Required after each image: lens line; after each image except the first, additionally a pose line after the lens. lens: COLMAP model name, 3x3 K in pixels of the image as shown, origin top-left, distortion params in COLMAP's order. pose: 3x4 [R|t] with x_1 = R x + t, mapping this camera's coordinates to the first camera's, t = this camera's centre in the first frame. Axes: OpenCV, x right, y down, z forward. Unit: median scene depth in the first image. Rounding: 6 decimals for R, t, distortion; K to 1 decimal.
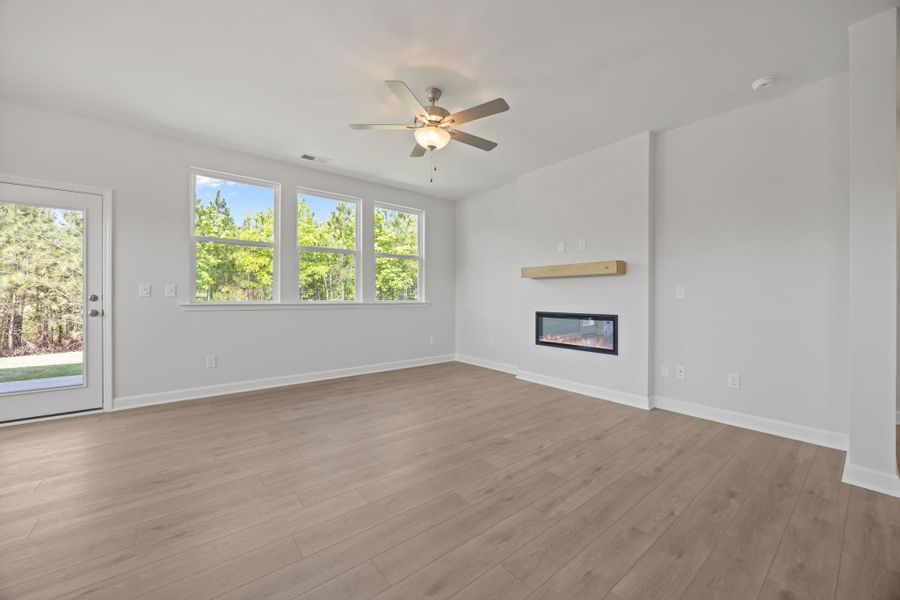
lens RADIAL K [[341.2, 0, 451.5], [0, 341.2, 300.5], [0, 0, 1]] dist [-0.004586, 0.000475]
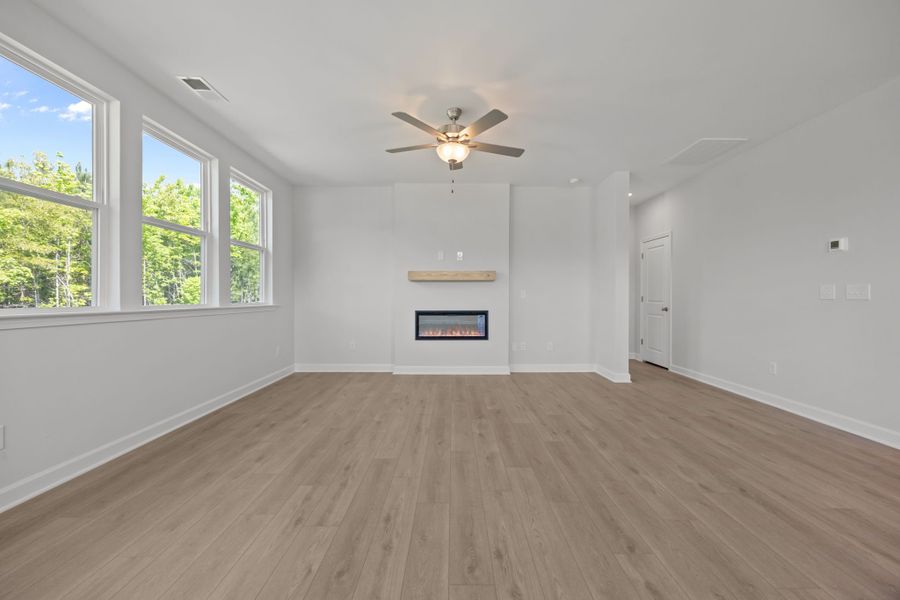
lens RADIAL K [[372.8, 0, 430.6], [0, 372.8, 303.5], [0, 0, 1]] dist [-0.011895, -0.000276]
pose [[0.626191, -0.017466, 0.779474, -0.797695], [0.011423, 0.999847, 0.013227, -0.007566], [-0.779586, 0.000621, 0.626295, 0.239333]]
